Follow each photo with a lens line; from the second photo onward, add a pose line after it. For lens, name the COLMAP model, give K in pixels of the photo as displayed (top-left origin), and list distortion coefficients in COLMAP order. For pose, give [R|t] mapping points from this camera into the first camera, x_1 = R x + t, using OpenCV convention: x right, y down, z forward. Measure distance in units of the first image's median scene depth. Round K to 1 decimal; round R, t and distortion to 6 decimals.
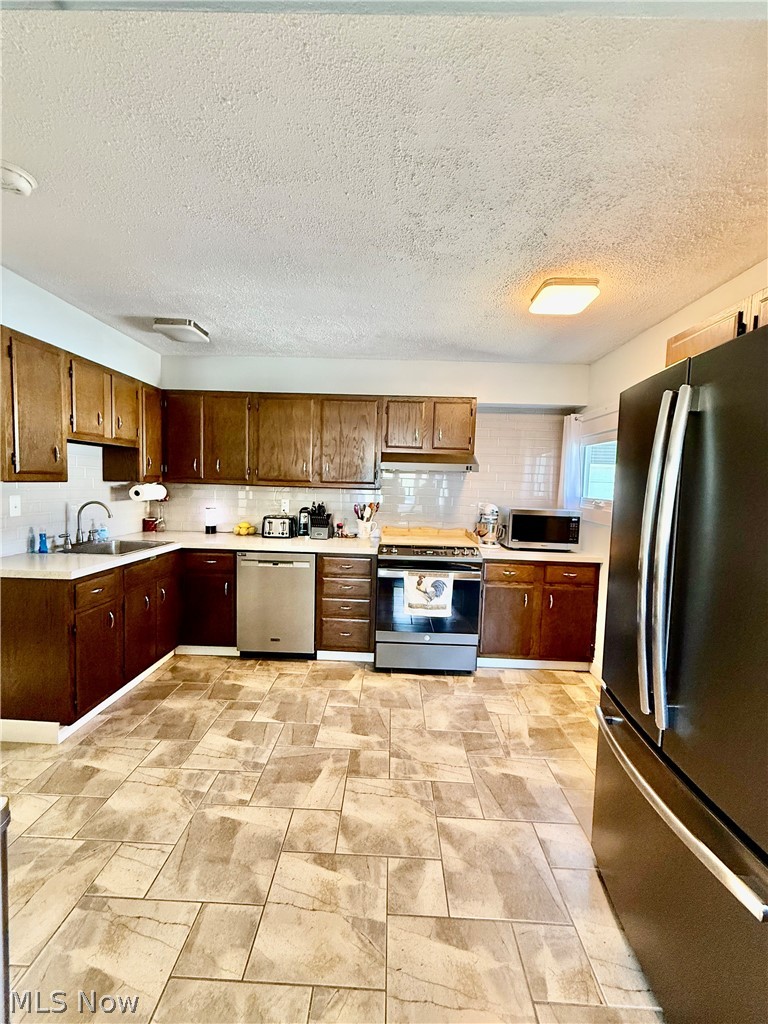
lens RADIAL K [[407.0, 0, 383.8], [0, 407.0, 507.1], [0, 0, 1]] dist [0.000358, 0.000153]
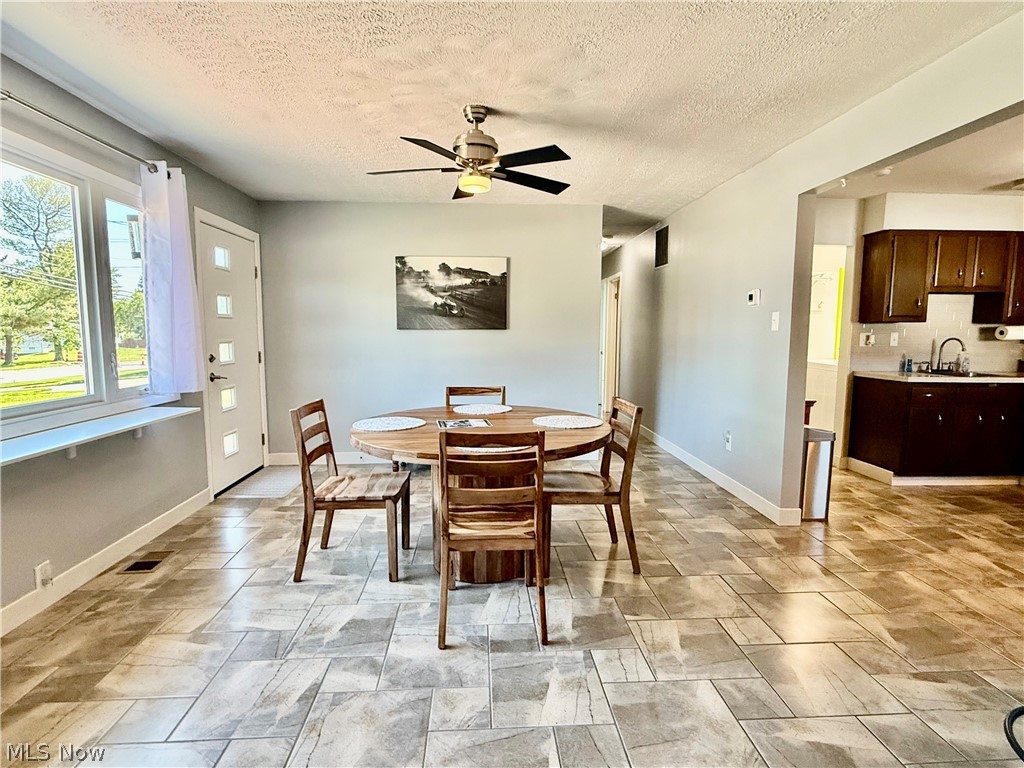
lens RADIAL K [[532.6, 0, 509.9], [0, 532.6, 387.7], [0, 0, 1]] dist [0.004393, -0.001790]
pose [[0.081399, 0.073121, -0.993996, 0.948214], [-0.062494, 0.995717, 0.068130, 0.126347], [0.994720, 0.056573, 0.085620, -0.578933]]
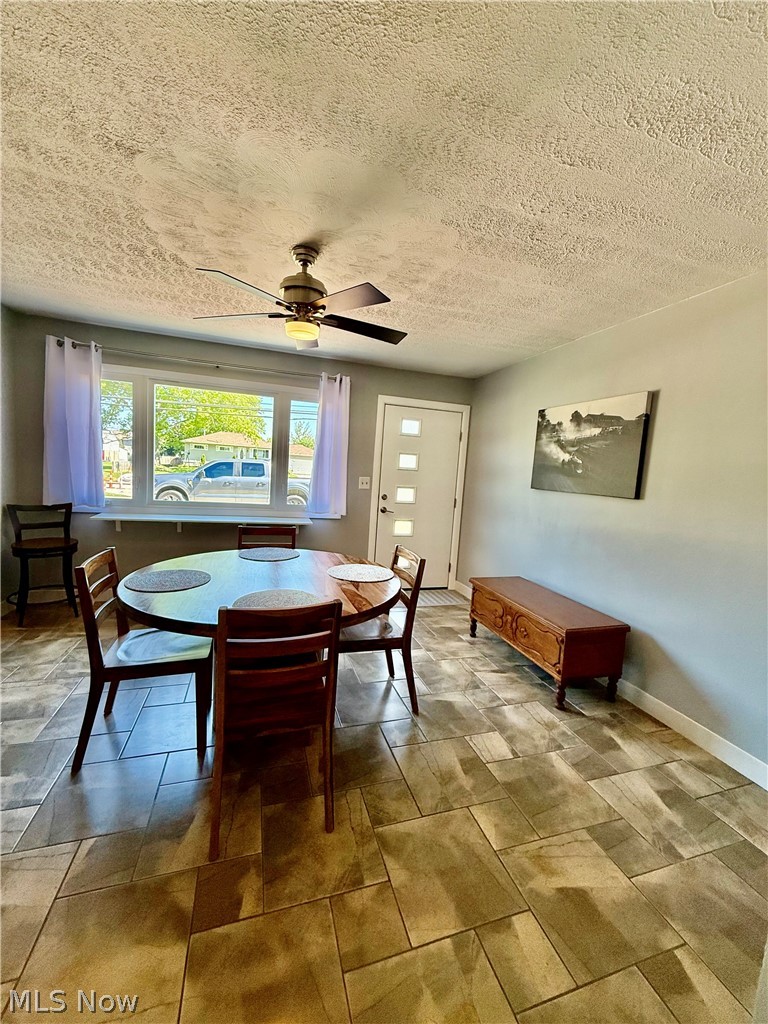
lens RADIAL K [[407.0, 0, 383.6], [0, 407.0, 508.0], [0, 0, 1]] dist [0.000358, 0.000153]
pose [[-0.942131, -0.062494, -0.329369, -0.114603], [-0.116464, 0.982293, 0.146756, -0.007072], [0.314365, 0.176623, -0.932727, 0.309933]]
